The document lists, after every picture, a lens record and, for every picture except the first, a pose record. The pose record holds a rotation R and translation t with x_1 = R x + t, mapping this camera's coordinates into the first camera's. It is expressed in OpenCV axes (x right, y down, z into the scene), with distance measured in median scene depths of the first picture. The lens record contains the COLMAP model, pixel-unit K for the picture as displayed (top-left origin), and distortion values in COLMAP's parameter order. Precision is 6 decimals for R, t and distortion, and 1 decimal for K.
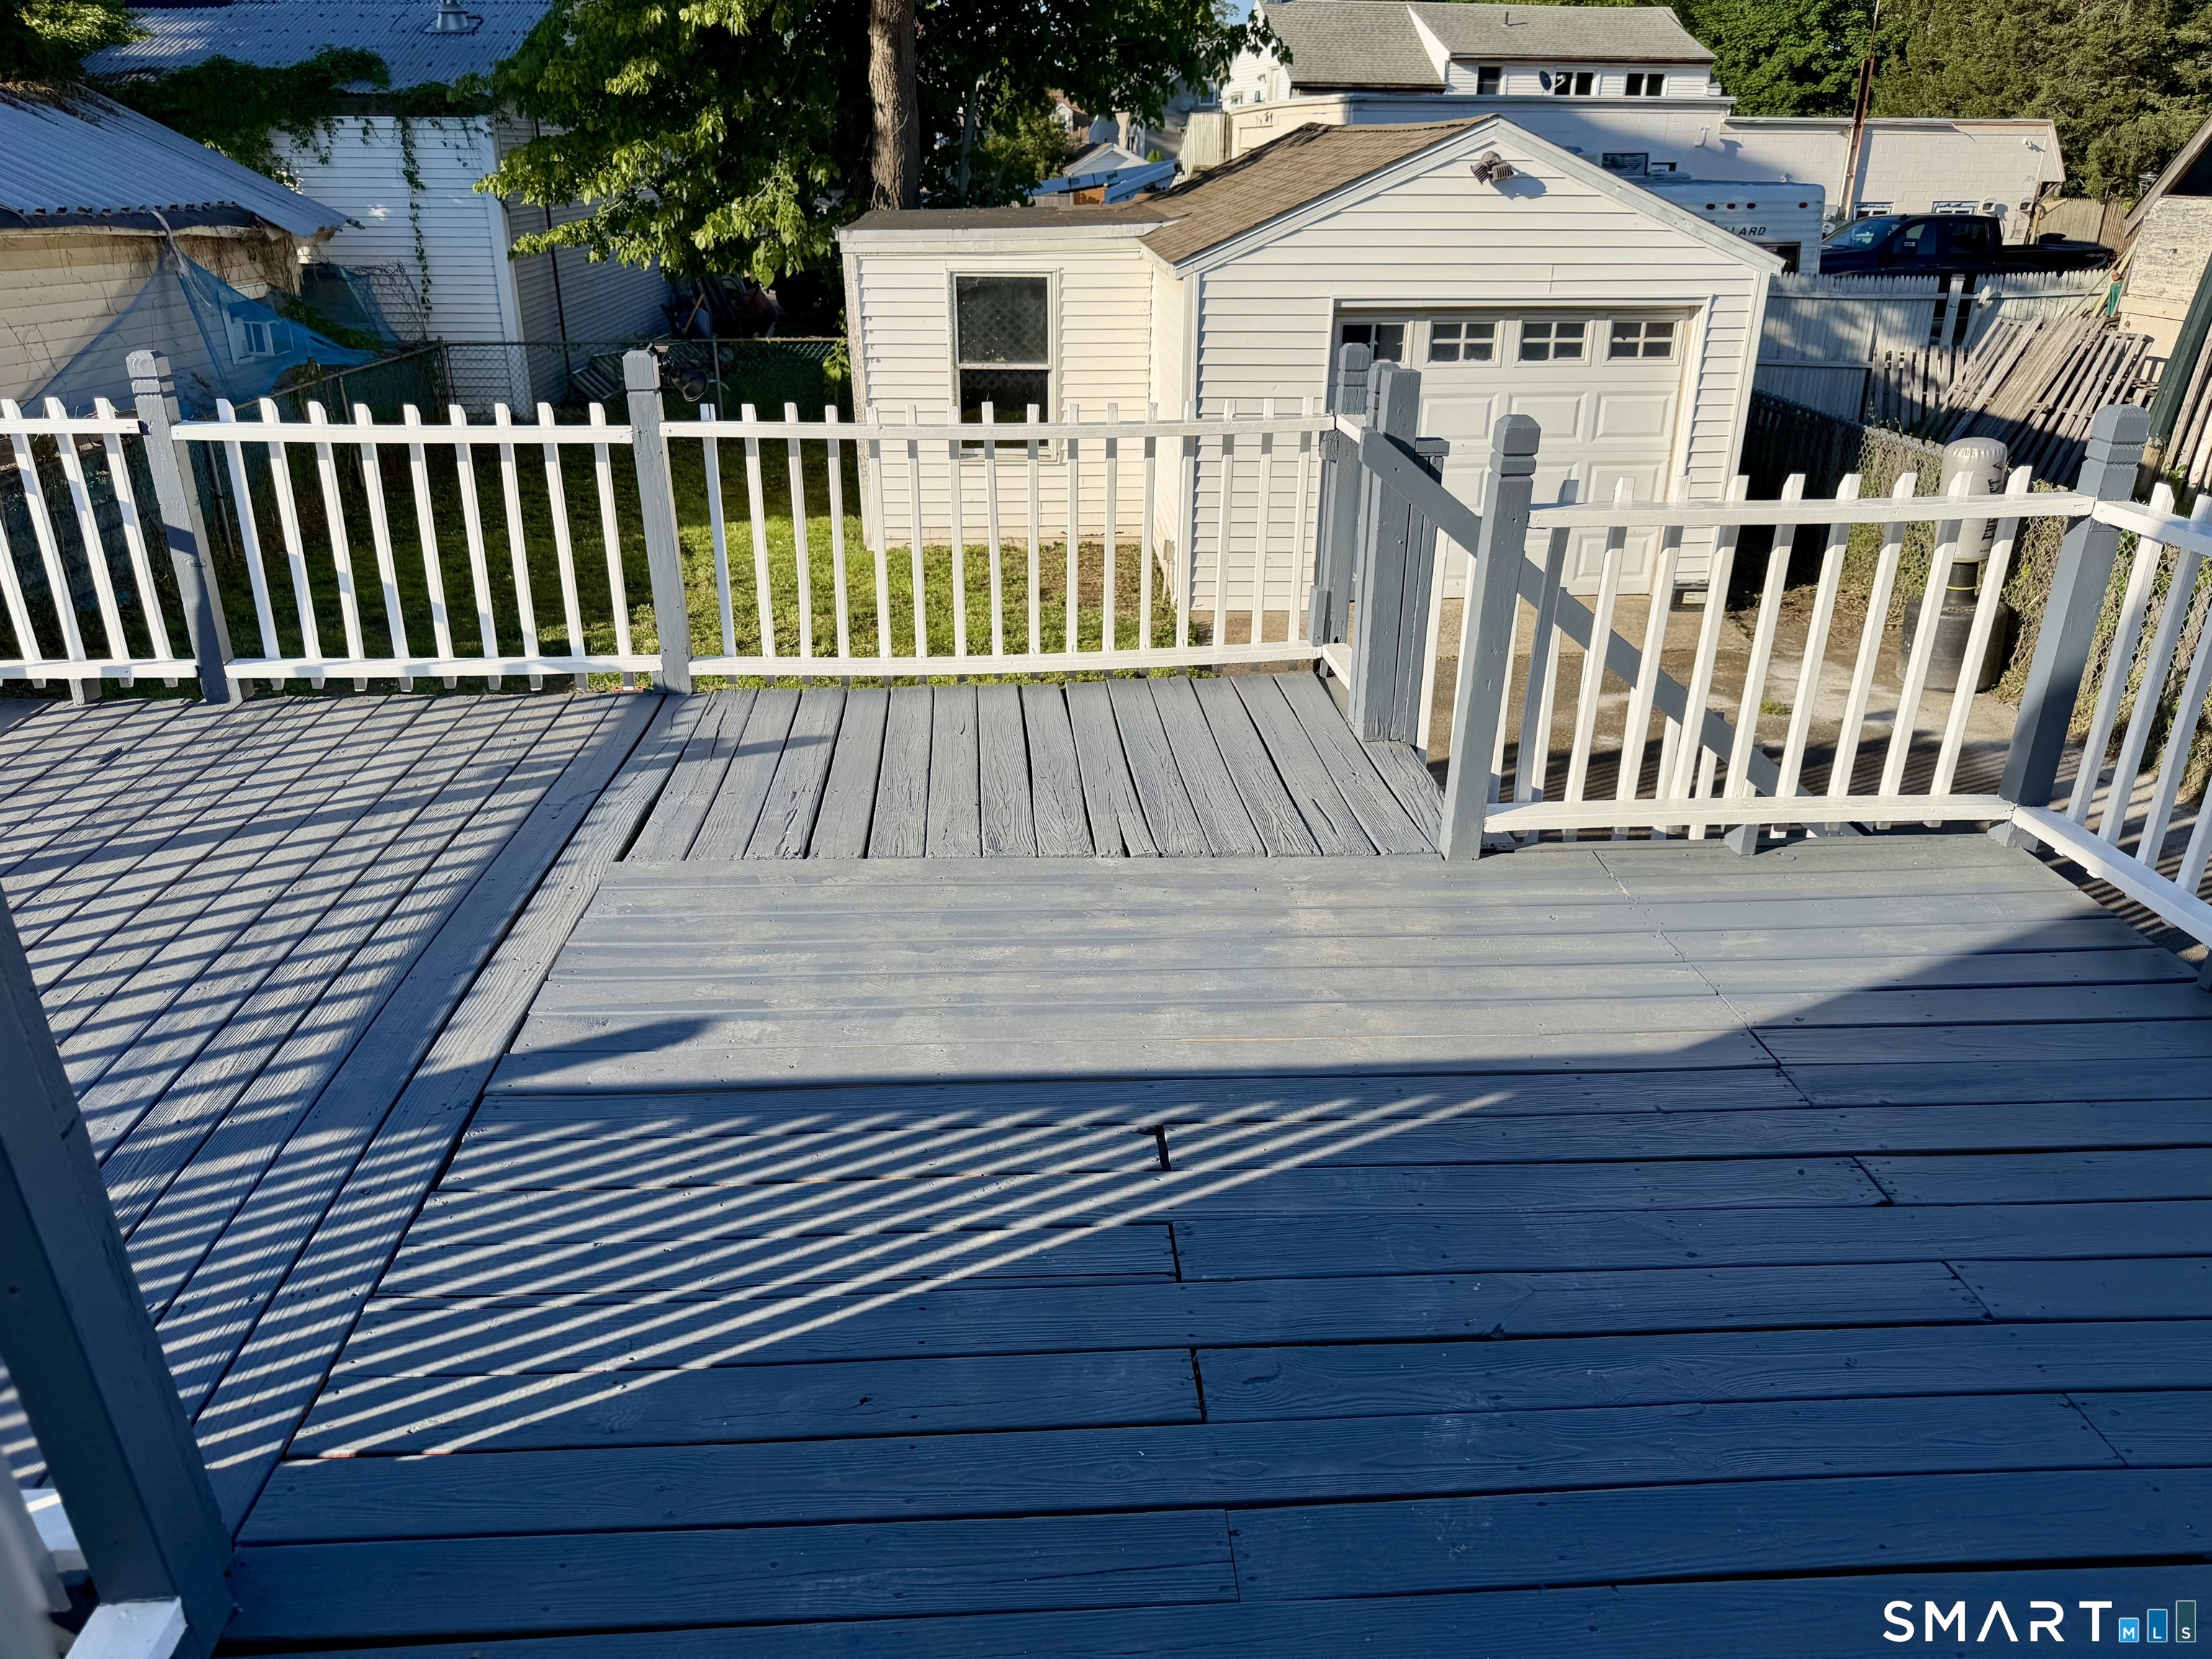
lens RADIAL K [[1558.2, 0, 1108.0], [0, 1558.2, 826.3], [0, 0, 1]] dist [0.032765, -0.028763]
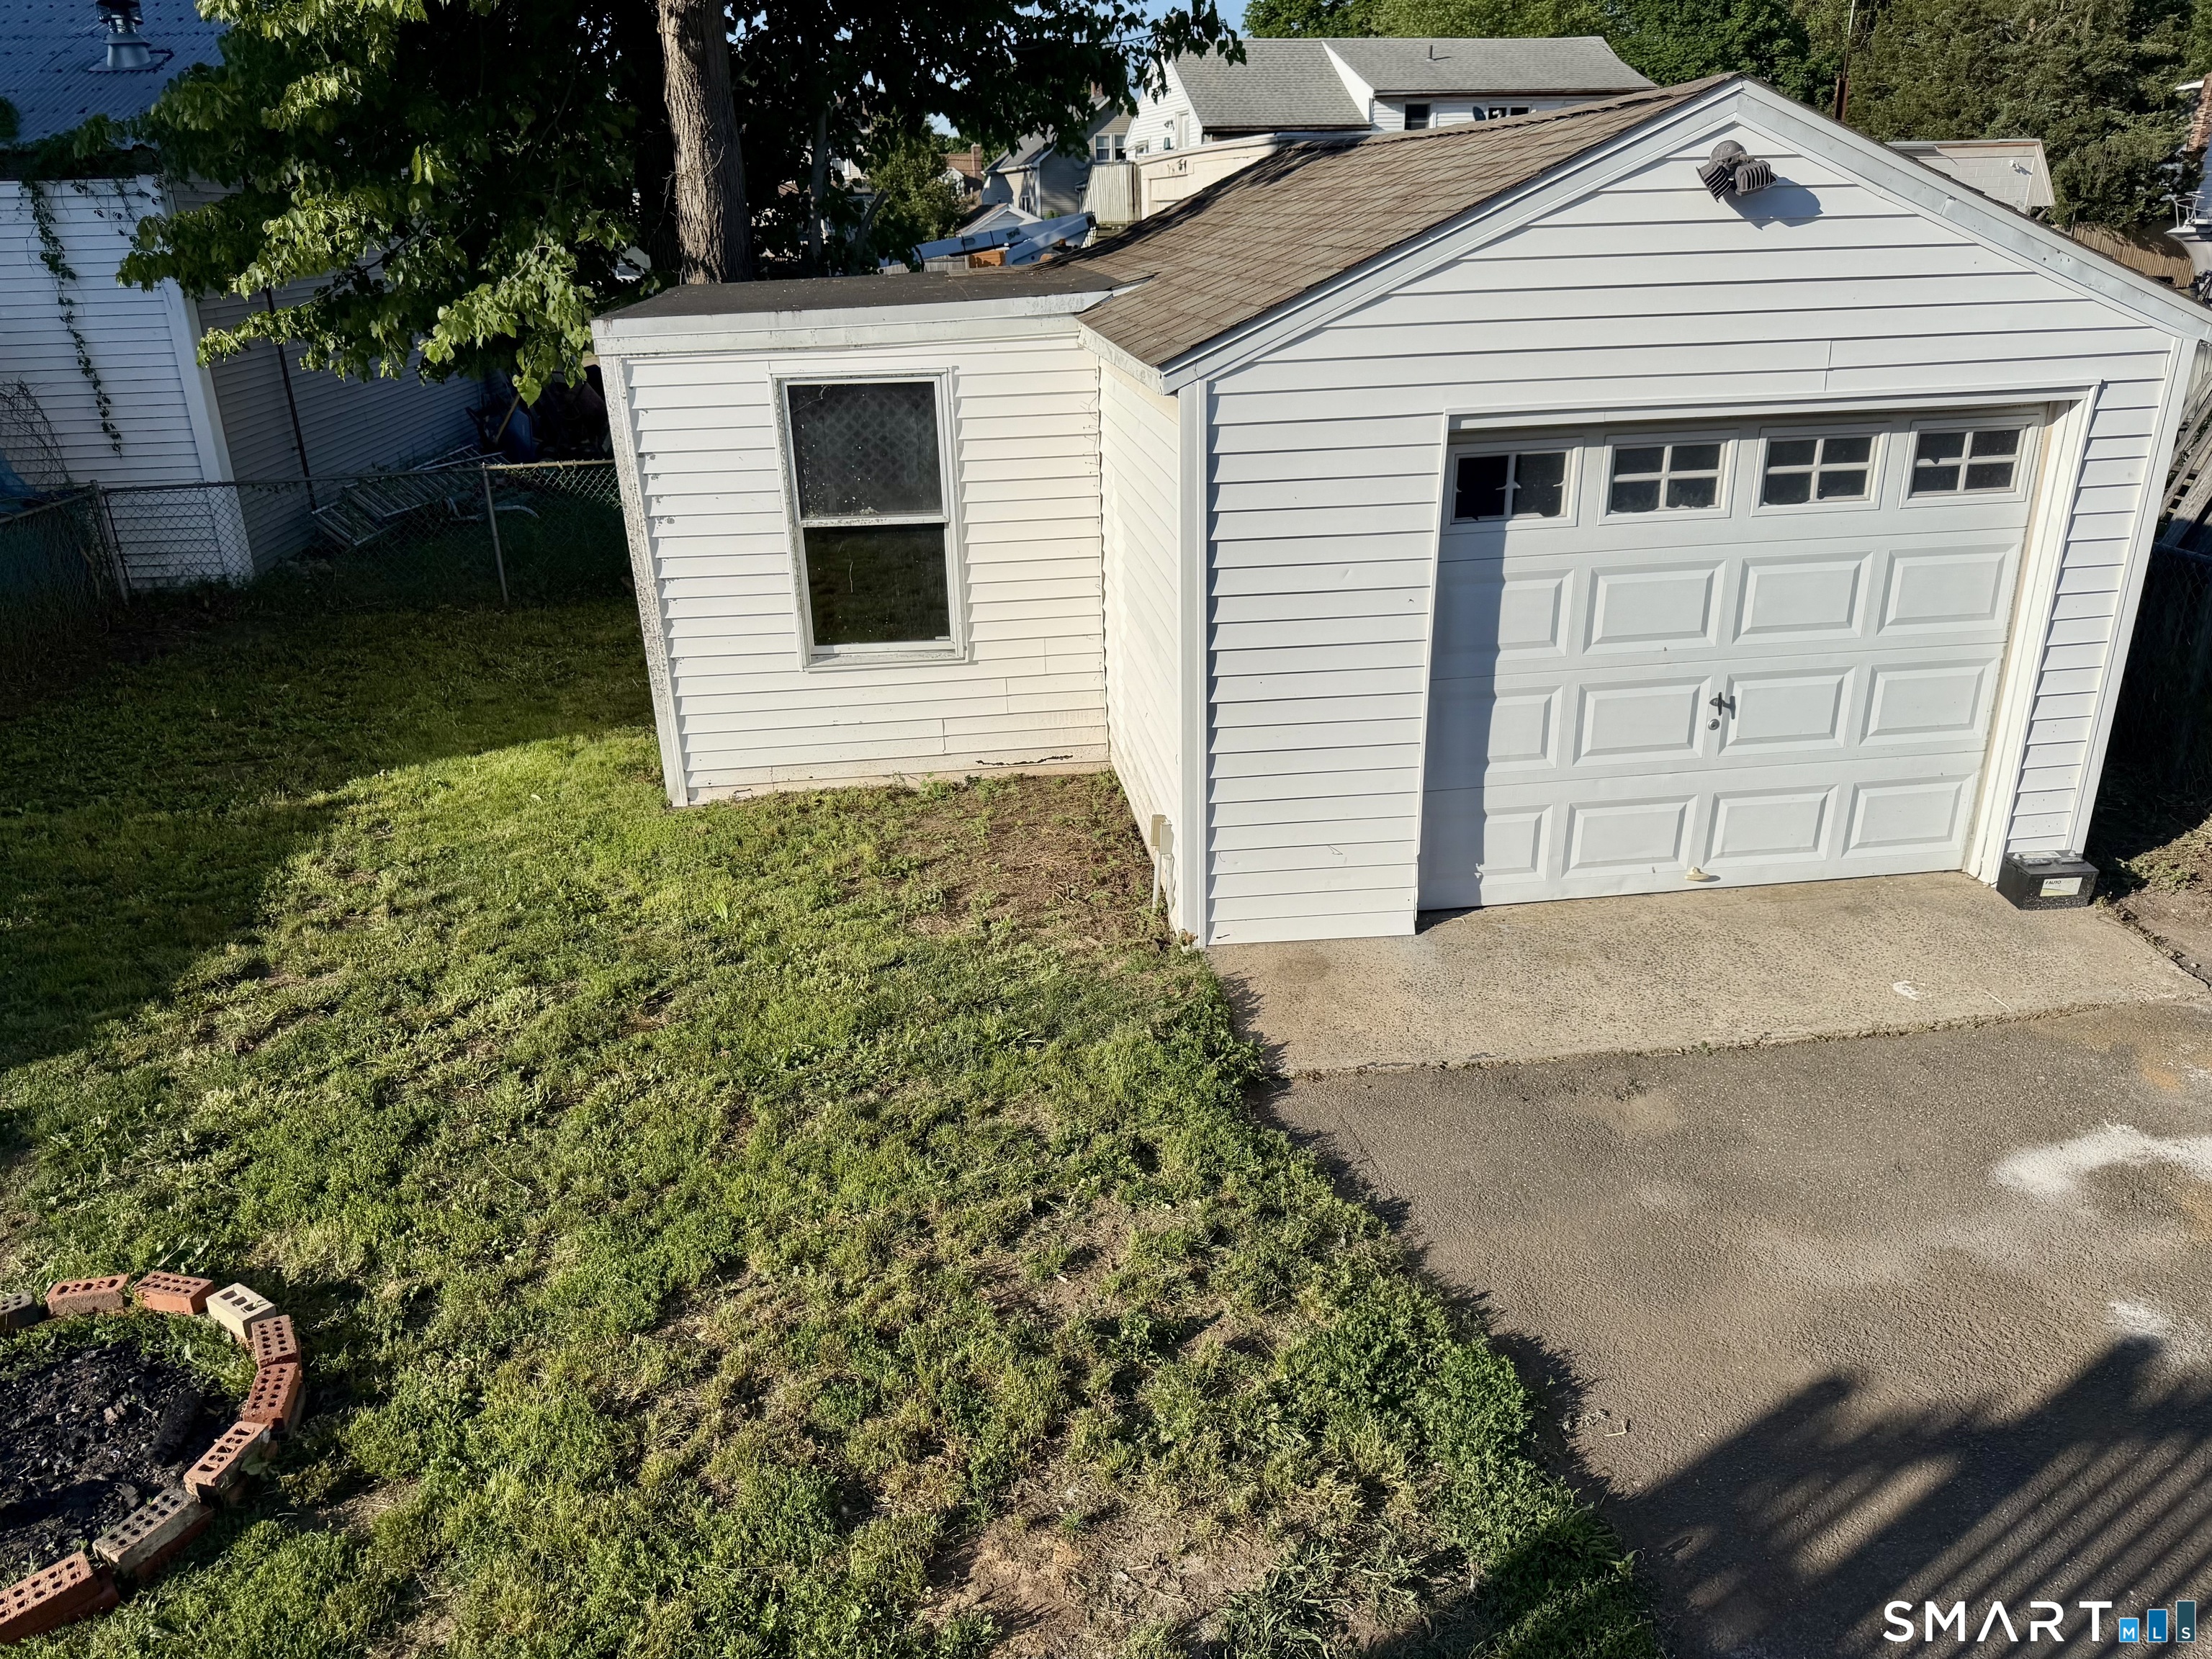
lens RADIAL K [[1558.2, 0, 1110.3], [0, 1558.2, 832.9], [0, 0, 1]] dist [0.032765, -0.028763]
pose [[0.997406, -0.052735, 0.048995, -0.007829], [0.054212, 0.998099, -0.029319, -0.140264], [-0.047356, 0.031899, 0.998369, 0.356191]]
